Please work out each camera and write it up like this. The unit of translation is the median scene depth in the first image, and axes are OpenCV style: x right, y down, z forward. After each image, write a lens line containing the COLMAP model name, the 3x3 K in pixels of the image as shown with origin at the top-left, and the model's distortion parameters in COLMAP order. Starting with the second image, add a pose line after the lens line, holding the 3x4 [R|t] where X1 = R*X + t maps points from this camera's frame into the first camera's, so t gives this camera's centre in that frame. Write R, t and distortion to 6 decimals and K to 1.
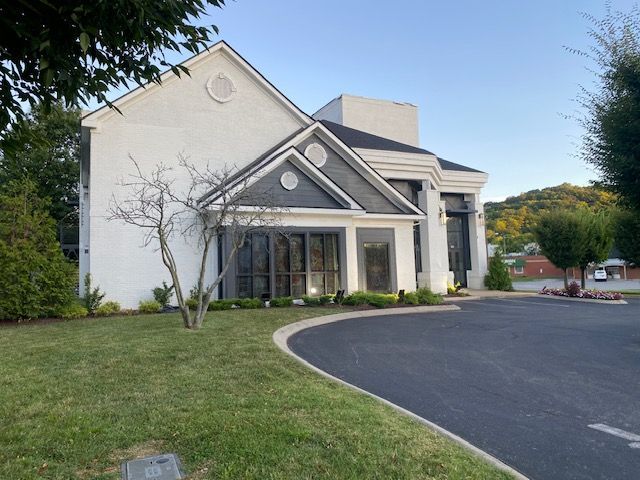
lens RADIAL K [[478.0, 0, 320.0], [0, 478.0, 240.0], [0, 0, 1]] dist [-0.003847, -0.005918]
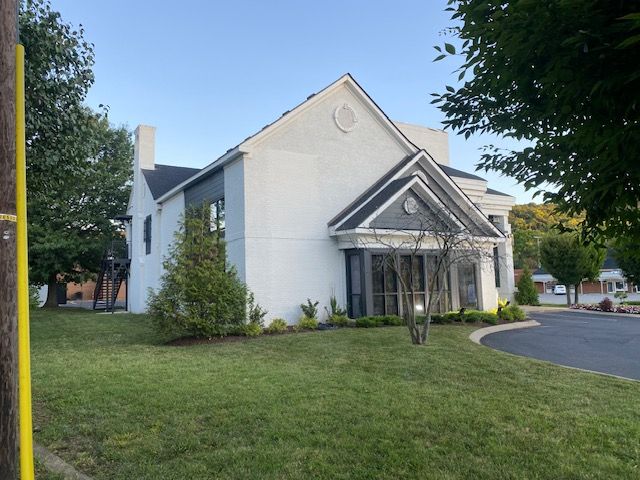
lens RADIAL K [[478.0, 0, 320.0], [0, 478.0, 240.0], [0, 0, 1]] dist [-0.003847, -0.005918]
pose [[0.994035, 0.010458, 0.108560, -0.354007], [-0.007392, 0.999564, -0.028603, -0.014329], [-0.108812, 0.027630, 0.993678, -0.043812]]
